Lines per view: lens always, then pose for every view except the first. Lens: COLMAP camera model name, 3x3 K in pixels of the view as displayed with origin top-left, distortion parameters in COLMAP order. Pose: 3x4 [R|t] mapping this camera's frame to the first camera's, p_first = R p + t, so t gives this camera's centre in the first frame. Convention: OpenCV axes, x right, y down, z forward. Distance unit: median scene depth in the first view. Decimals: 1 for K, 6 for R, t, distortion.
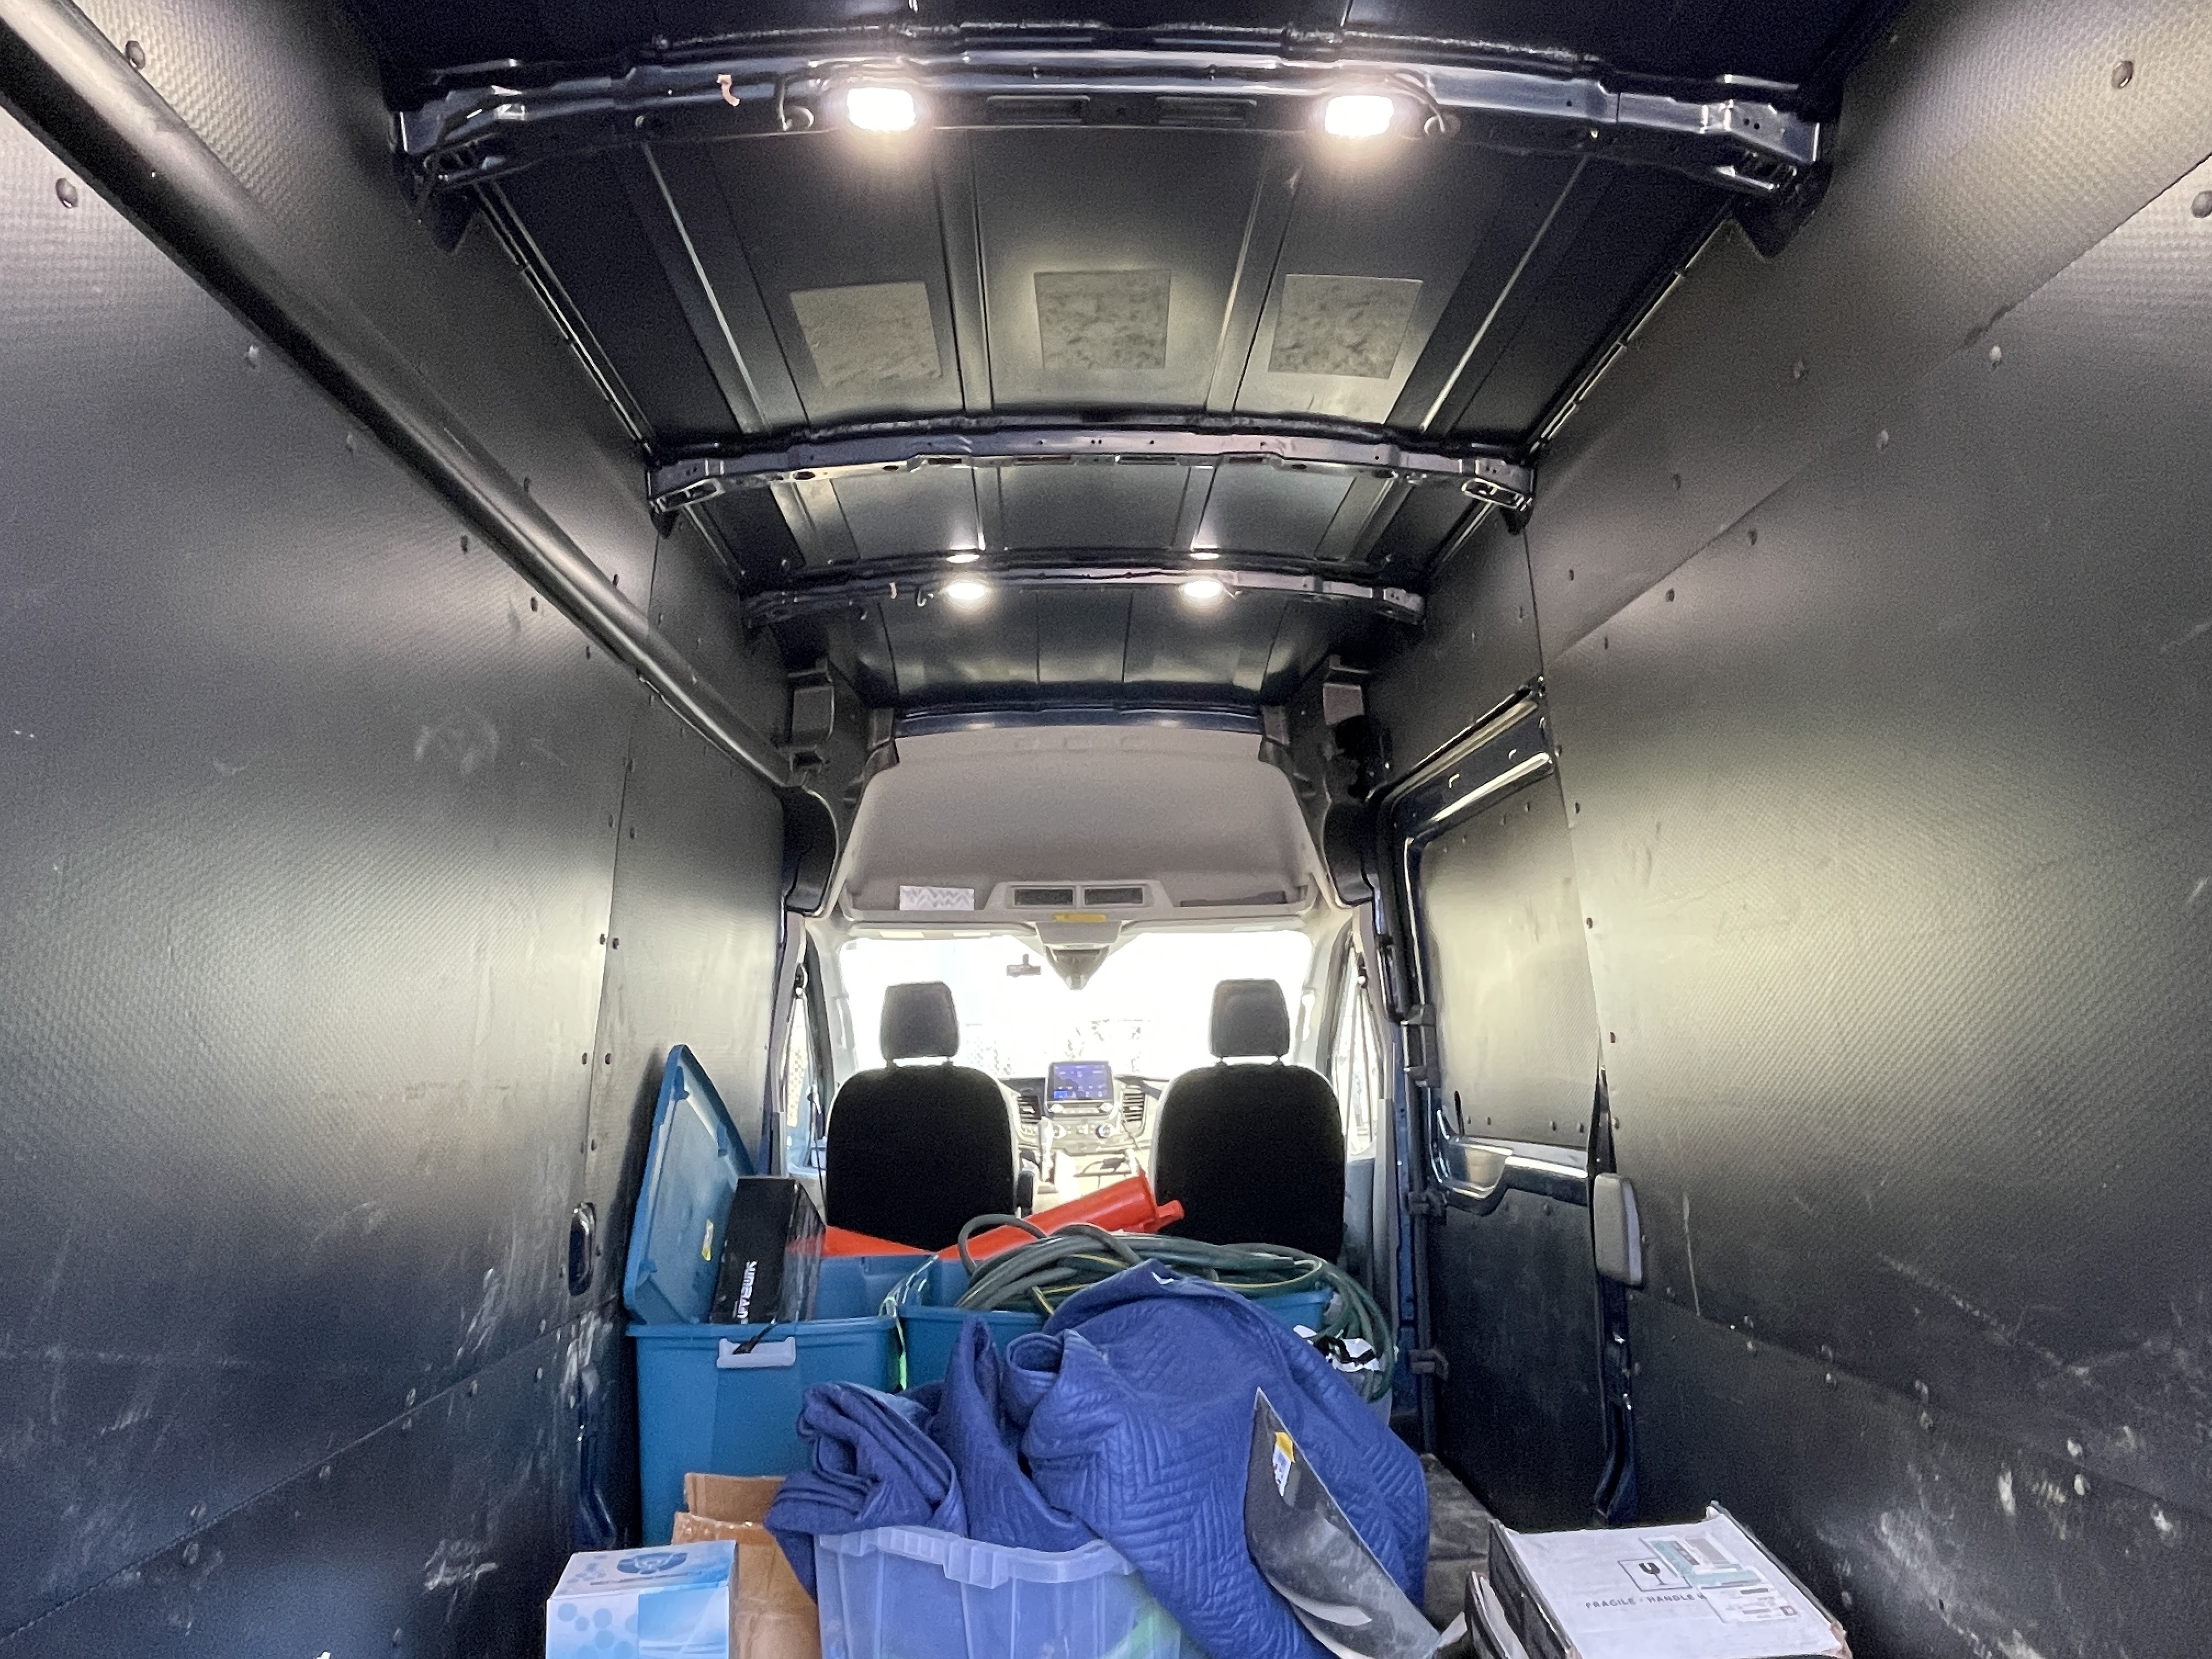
lens RADIAL K [[1419.7, 0, 1101.0], [0, 1419.7, 832.1], [0, 0, 1]] dist [-0.002015, -0.000040]
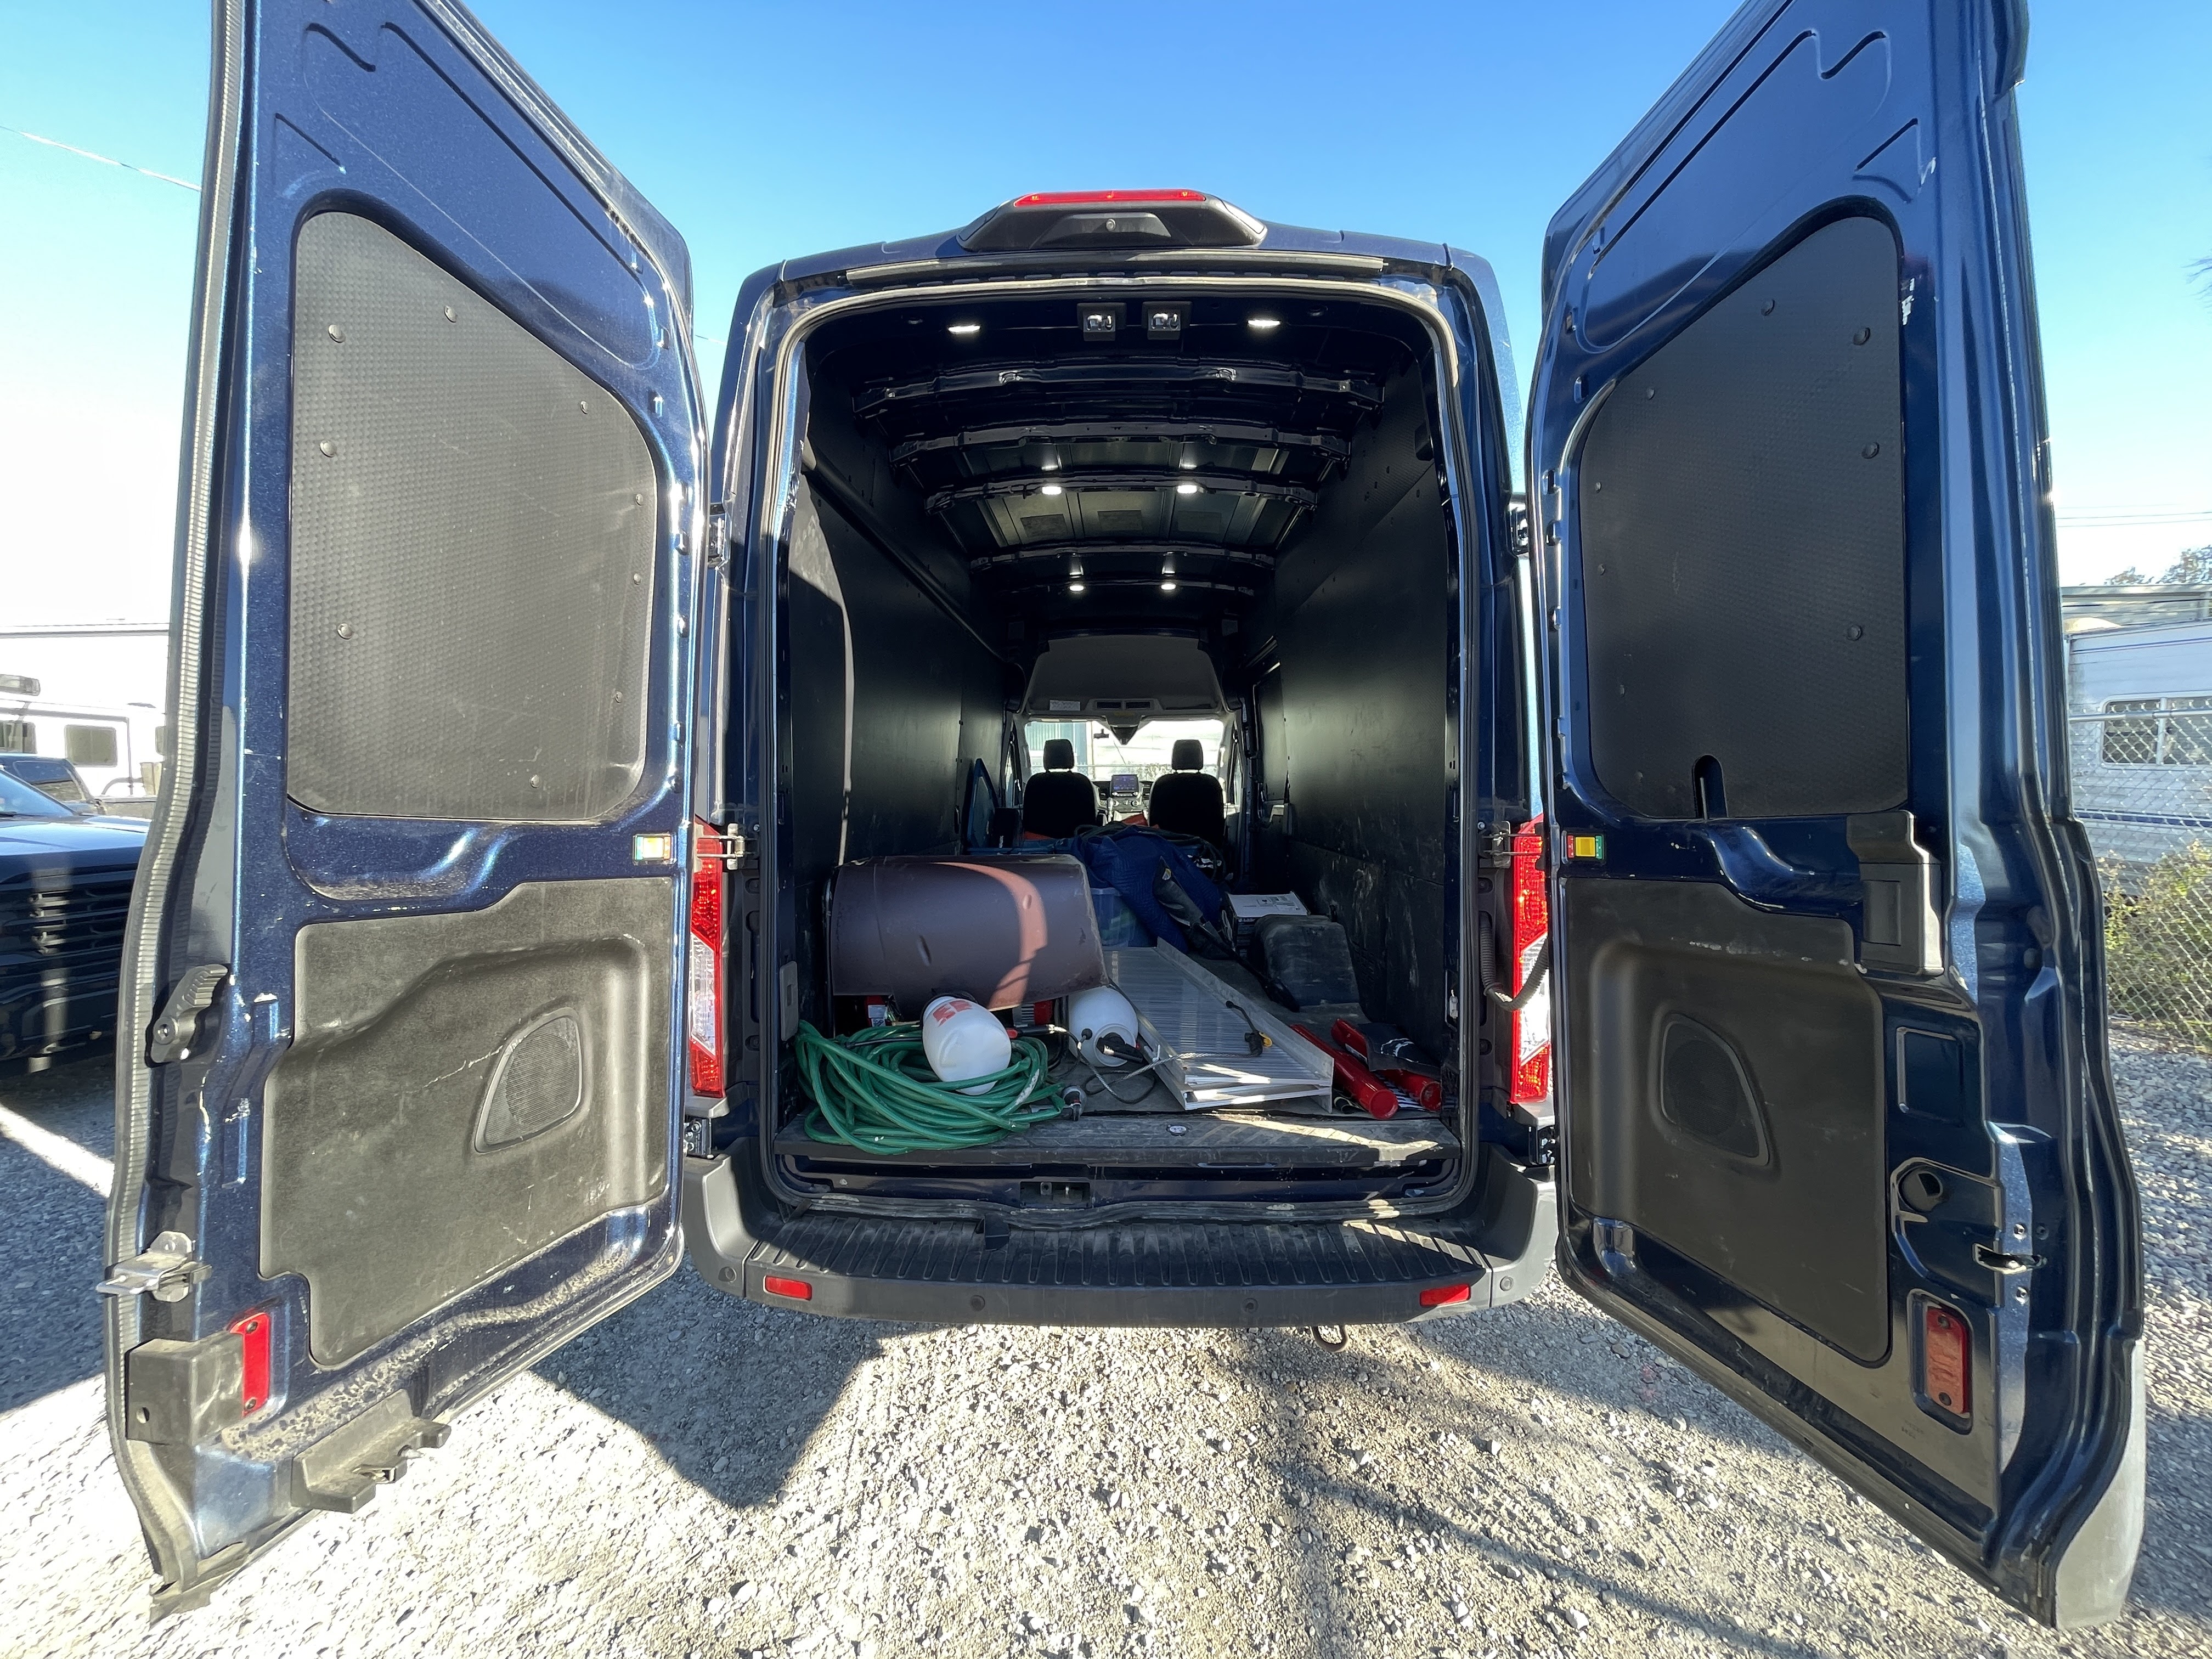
lens RADIAL K [[881.2, 0, 1100.6], [0, 881.2, 819.2], [0, 0, 1]] dist [-0.008139, -0.000040]
pose [[0.997620, 0.016412, -0.066972, 0.051633], [-0.003660, 0.982495, 0.186251, -0.045162], [0.068856, -0.185563, 0.980217, -0.527250]]
